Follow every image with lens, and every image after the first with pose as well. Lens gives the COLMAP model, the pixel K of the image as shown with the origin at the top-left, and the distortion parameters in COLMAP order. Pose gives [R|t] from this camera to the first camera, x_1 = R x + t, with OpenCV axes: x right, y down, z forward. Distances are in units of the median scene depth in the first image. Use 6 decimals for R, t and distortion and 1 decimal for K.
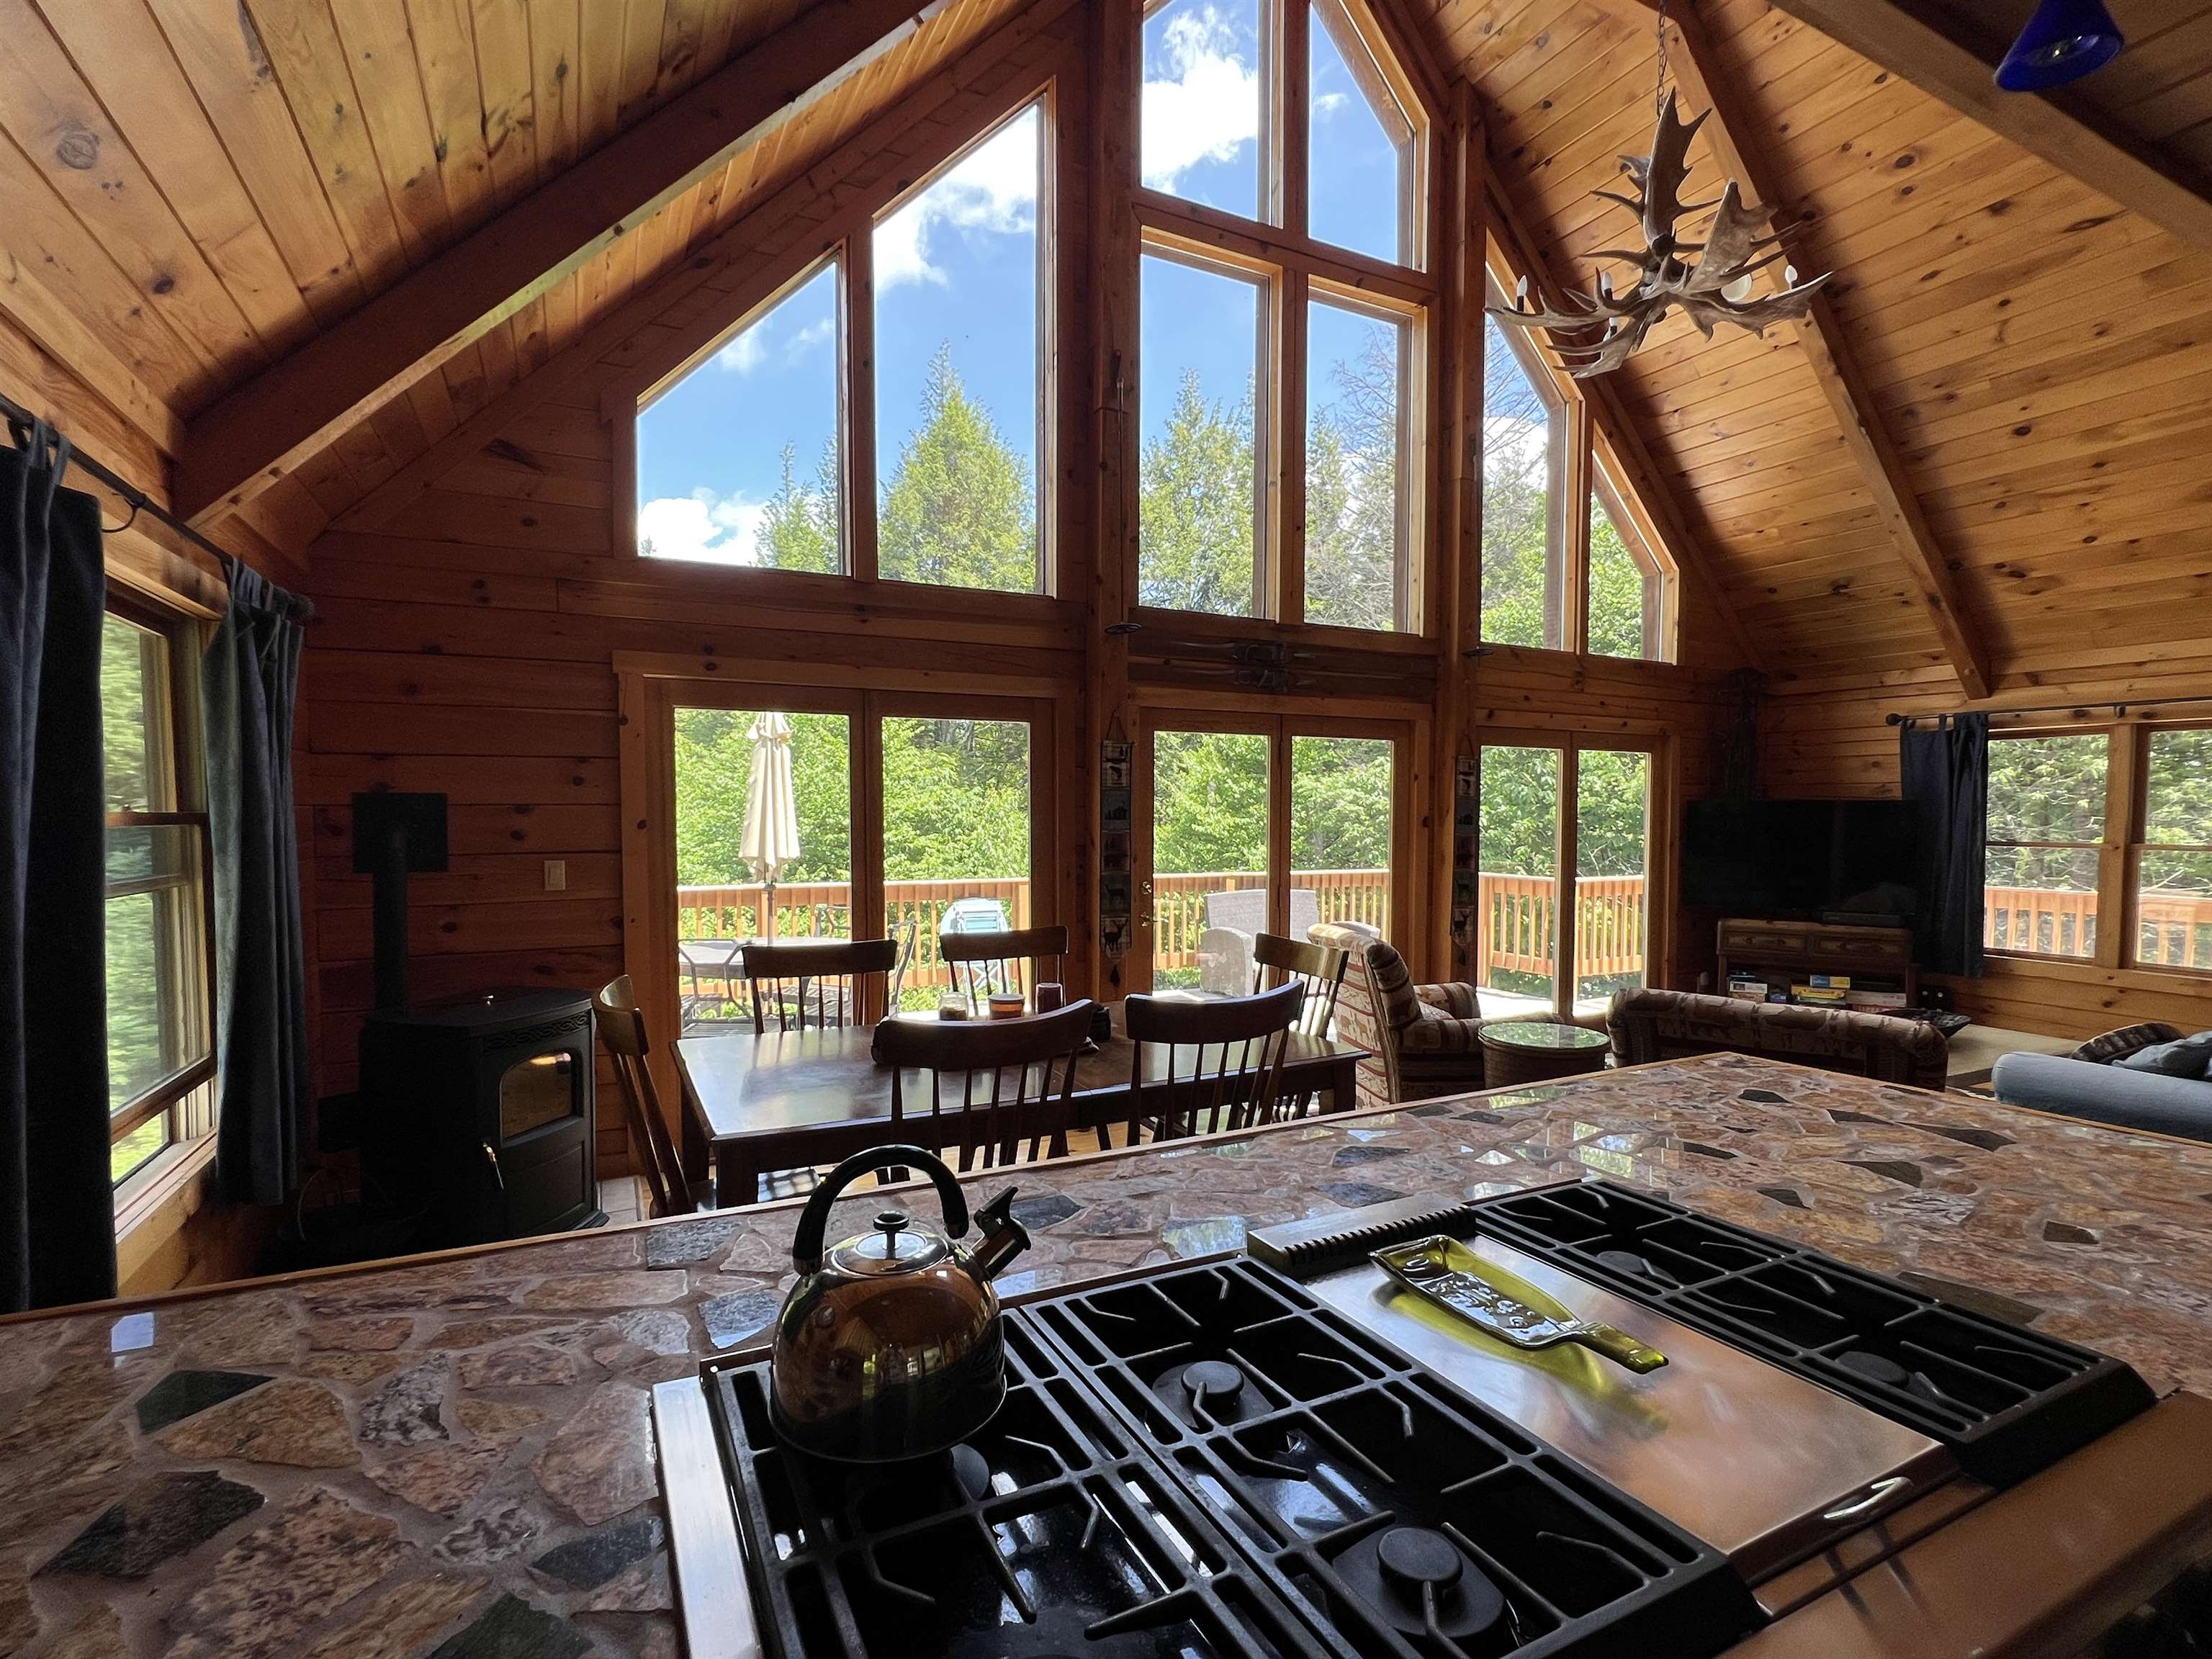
lens RADIAL K [[1030.6, 0, 1097.7], [0, 1030.6, 851.3], [0, 0, 1]] dist [-0.005184, 0.001921]
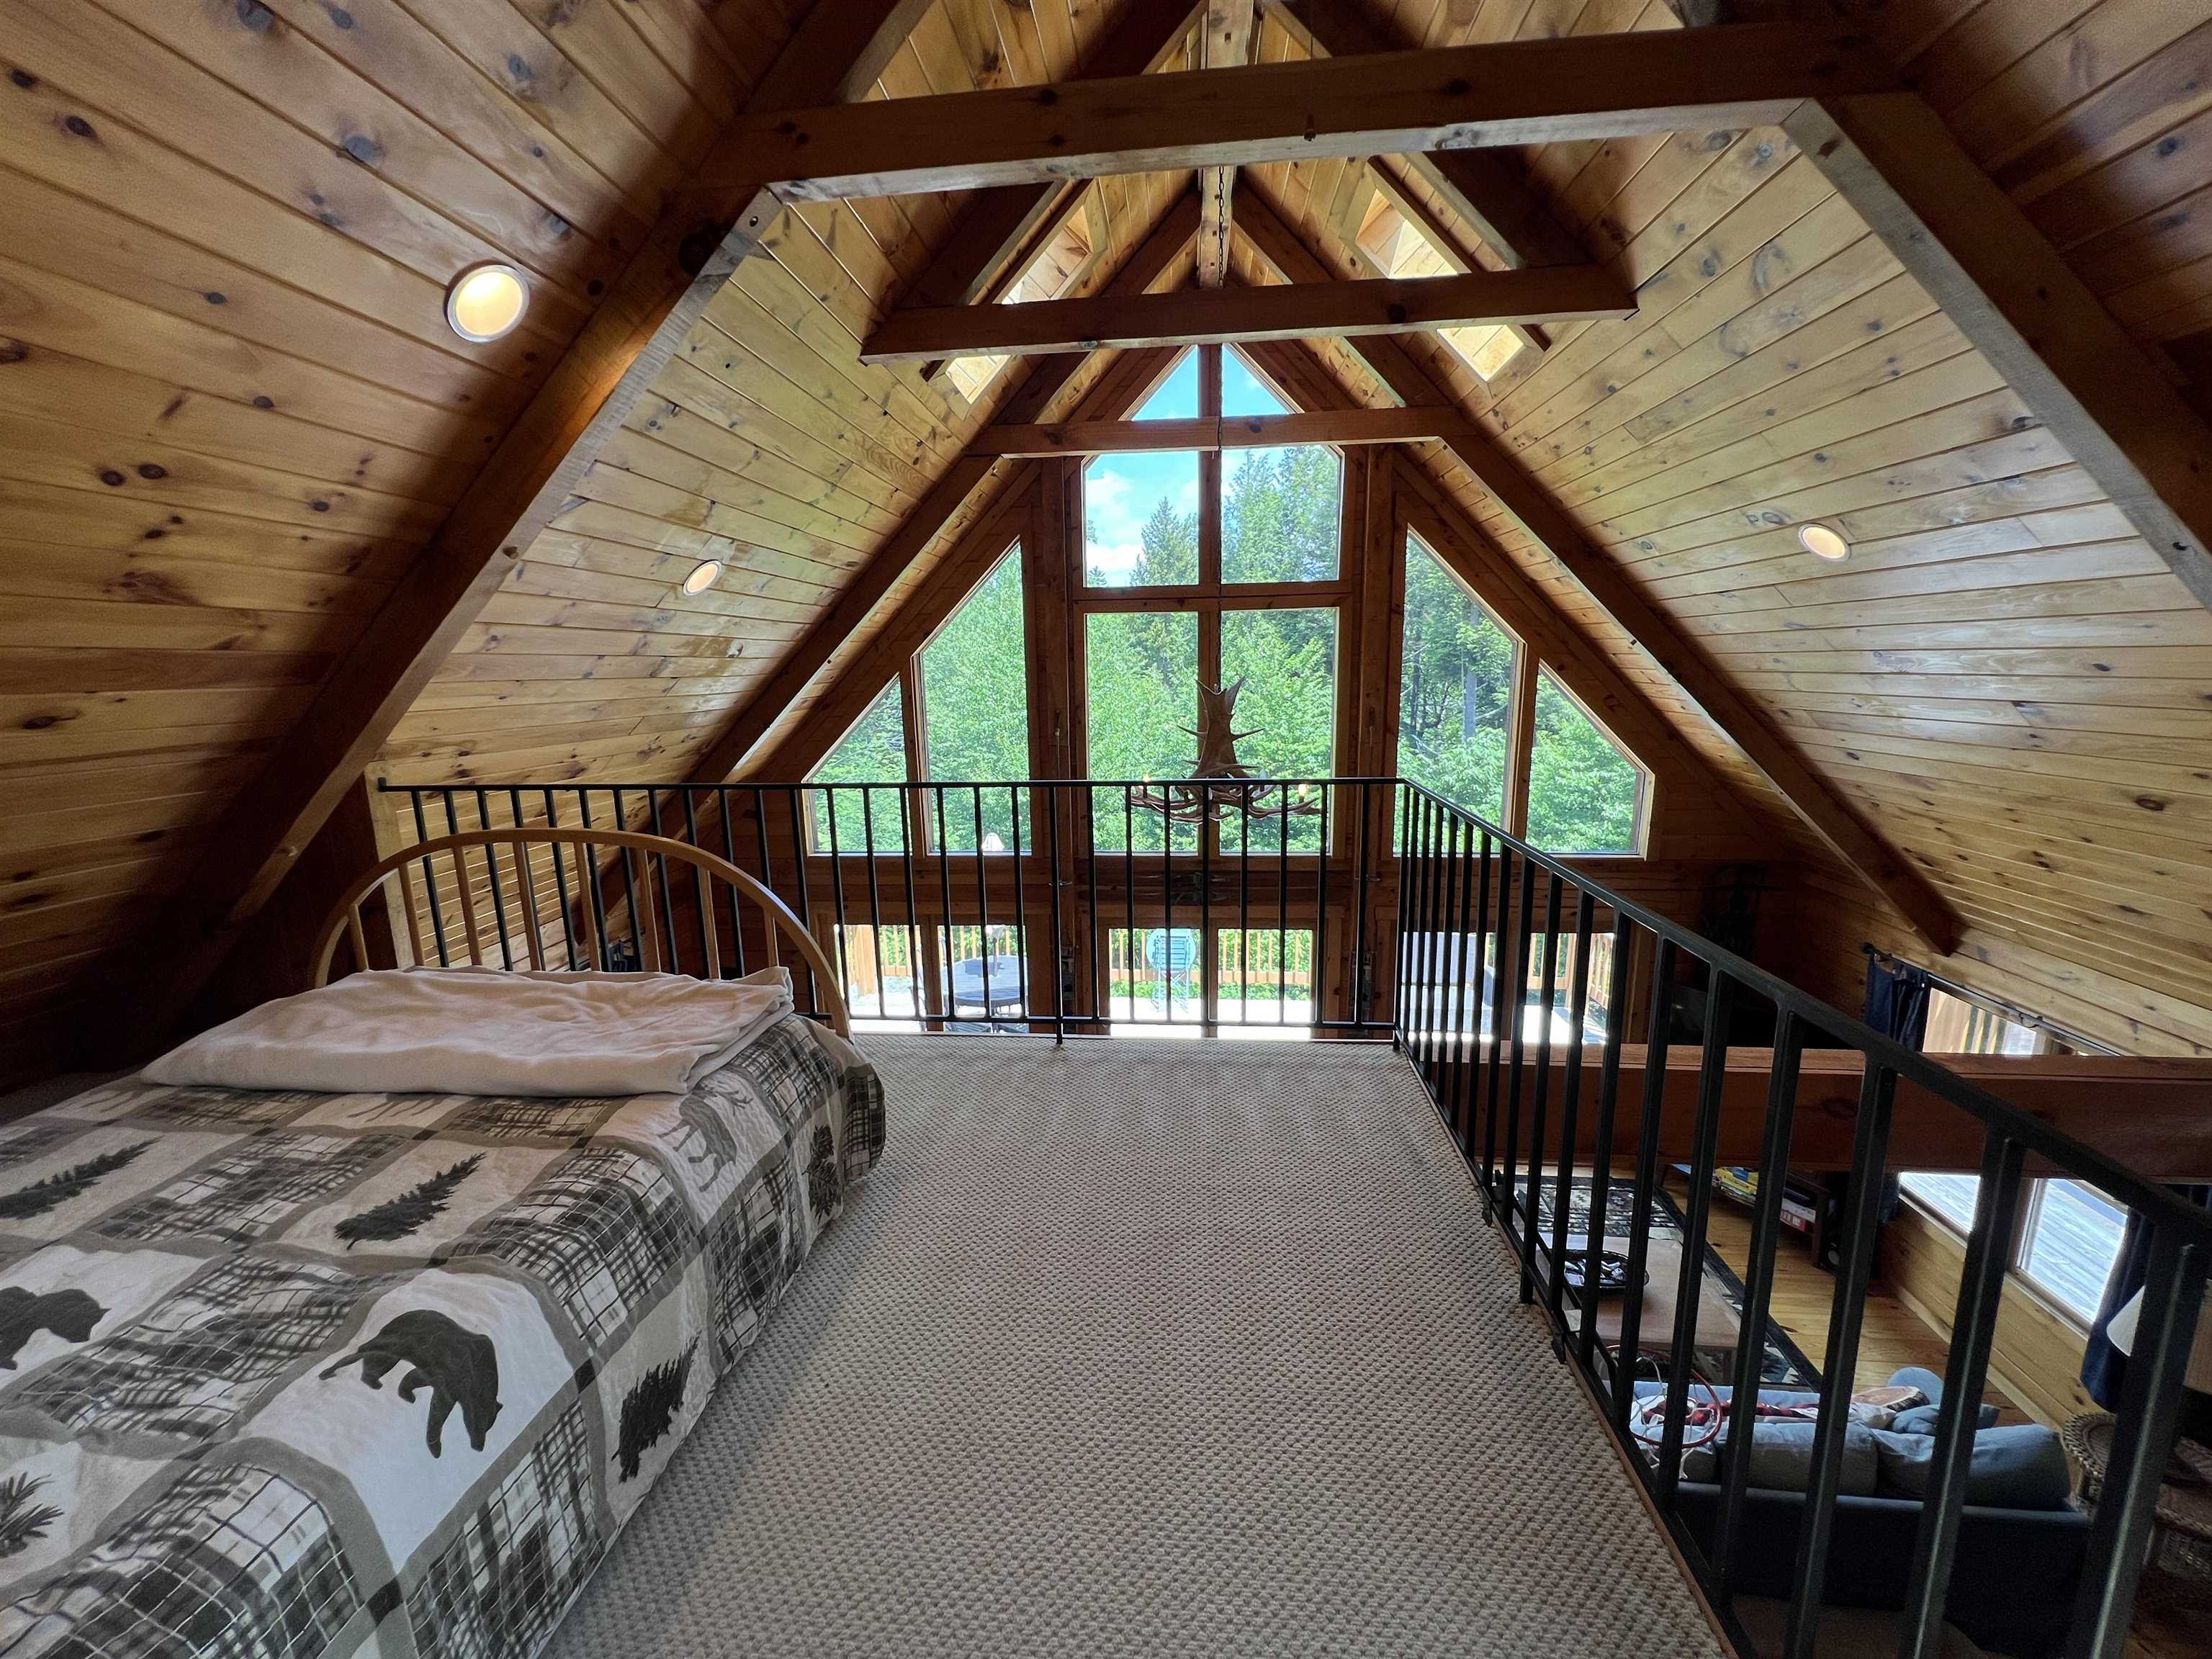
lens RADIAL K [[884.5, 0, 1110.7], [0, 884.5, 831.1], [0, 0, 1]] dist [-0.003337, 0.002010]
pose [[0.852401, 0.081127, -0.516557, 0.669378], [-0.000441, 0.988002, 0.154441, -0.427201], [0.522889, -0.131418, 0.842209, -0.099575]]
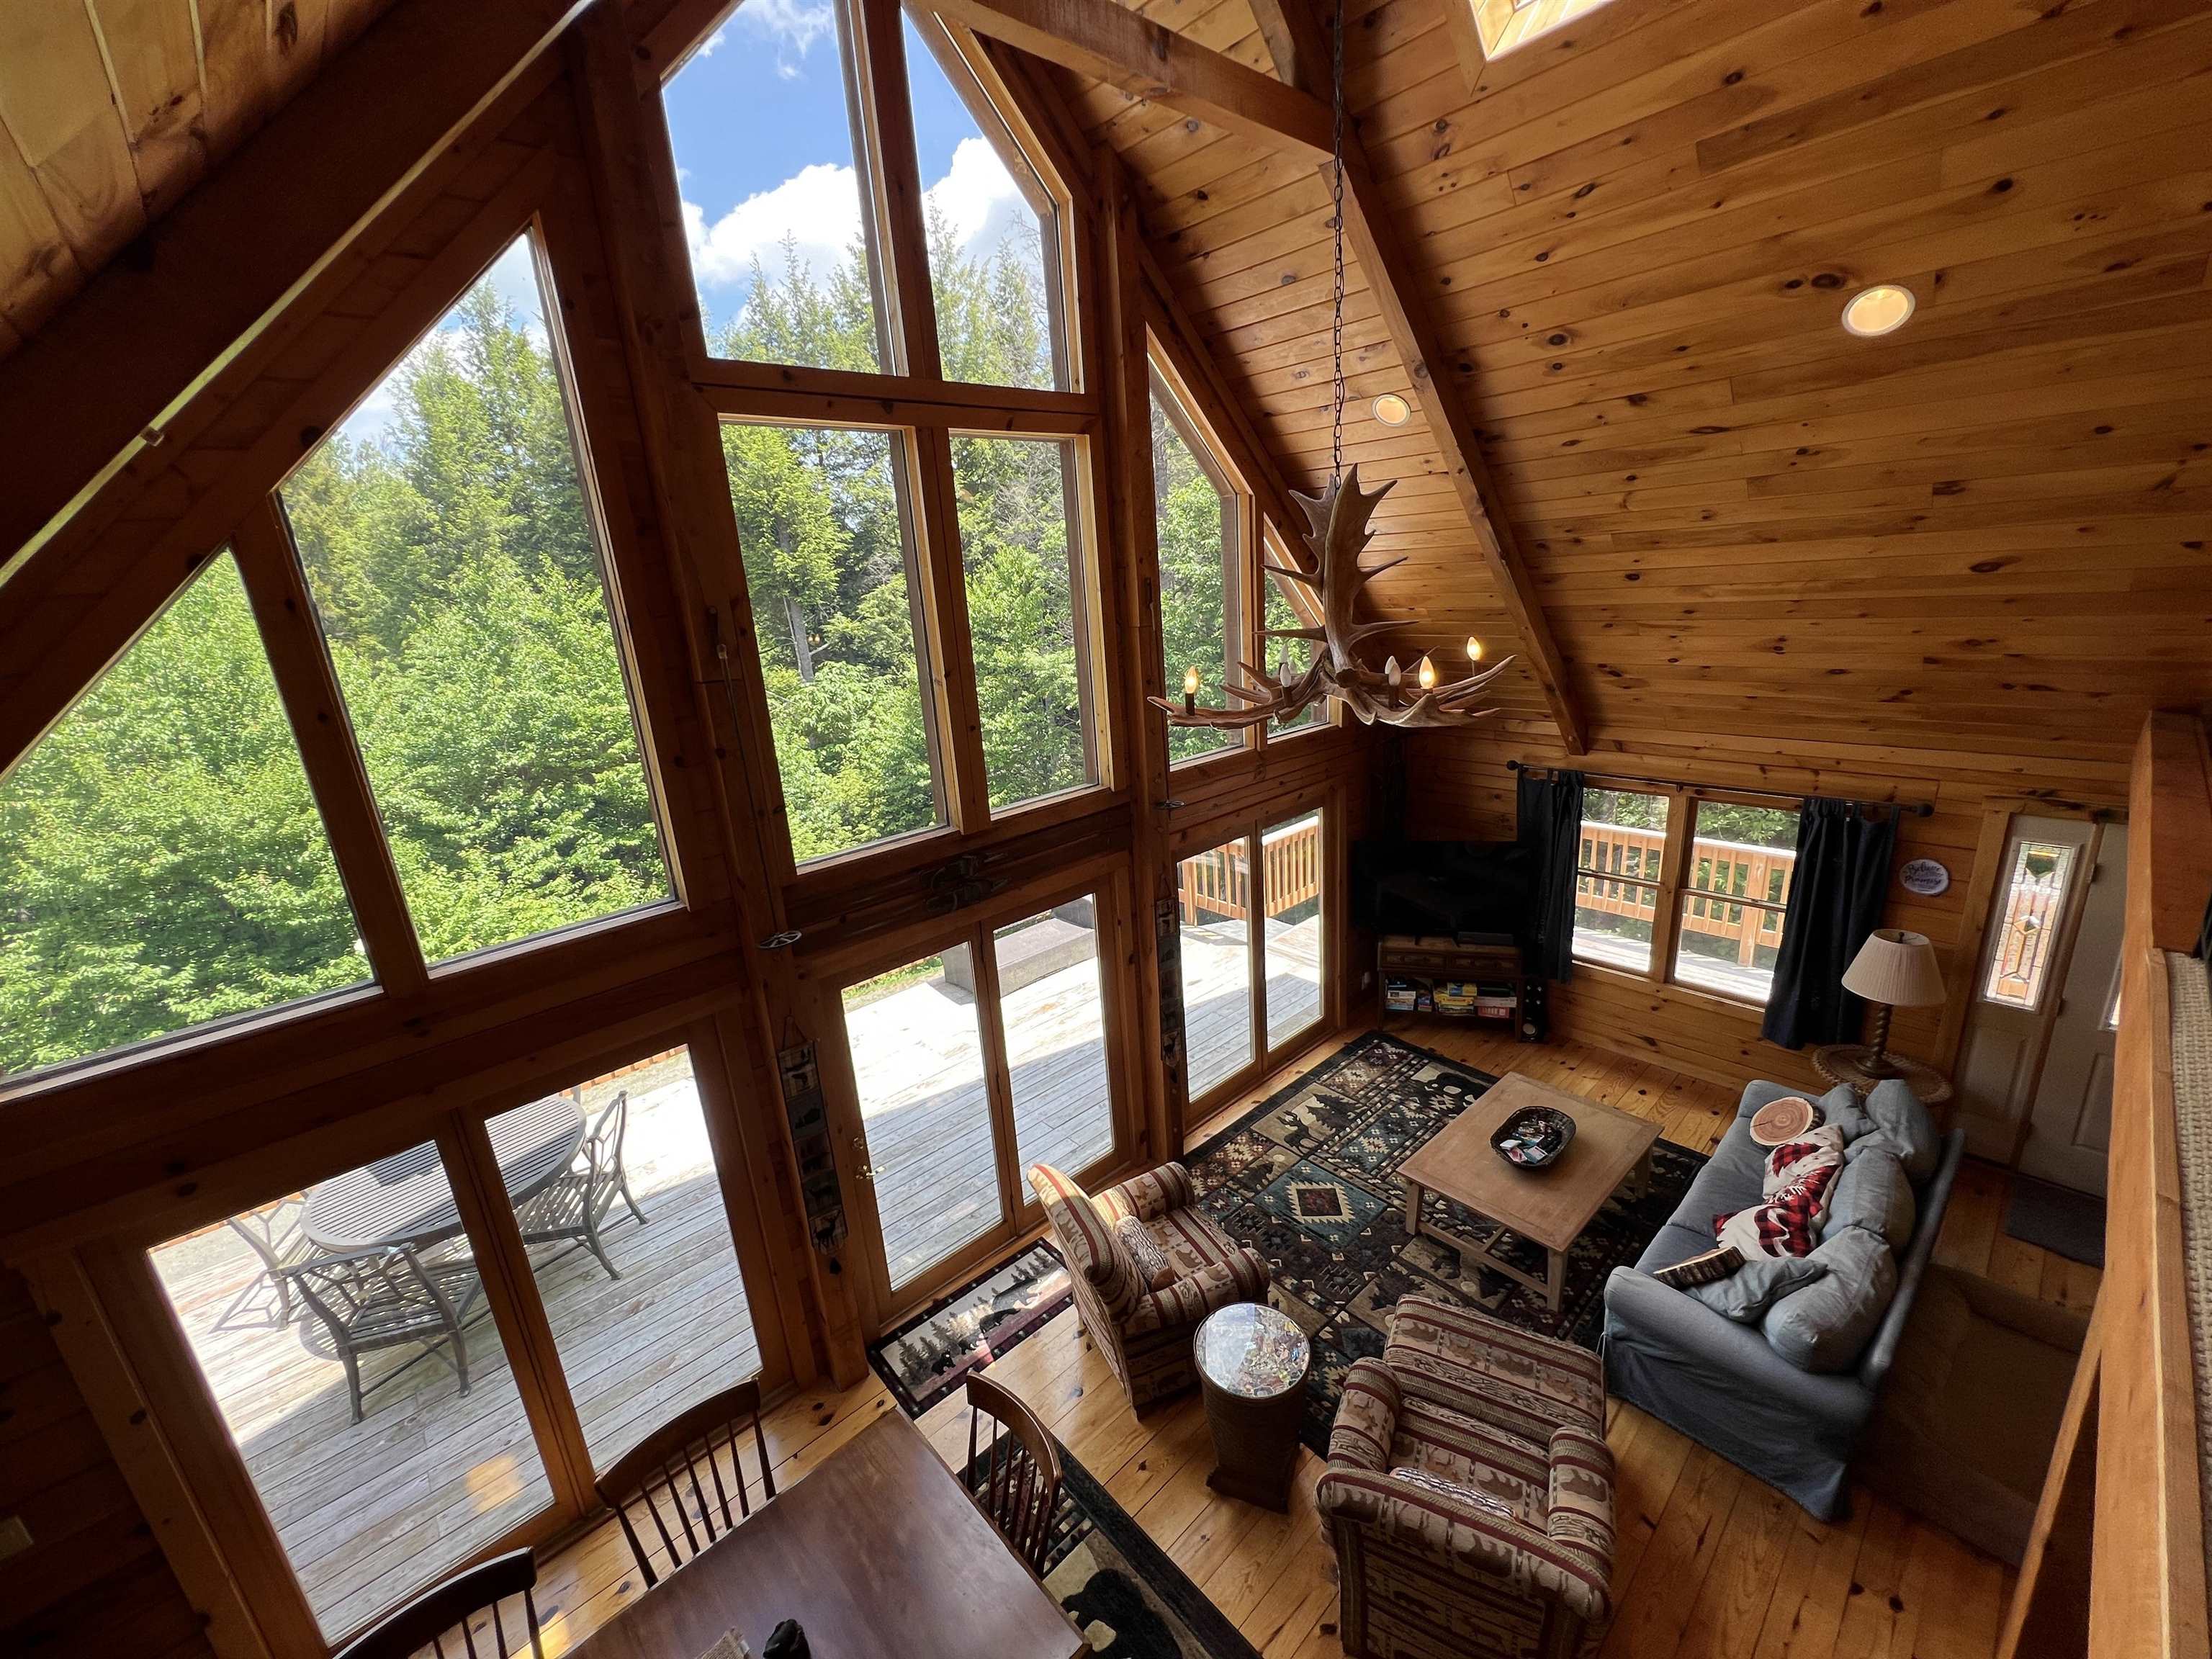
lens RADIAL K [[884.5, 0, 1108.9], [0, 884.5, 829.7], [0, 0, 1]] dist [-0.003337, 0.002010]
pose [[0.957981, -0.143550, 0.248326, 0.098542], [0.082755, 0.967264, 0.239899, -0.383225], [-0.274634, -0.209268, 0.938500, 0.207885]]
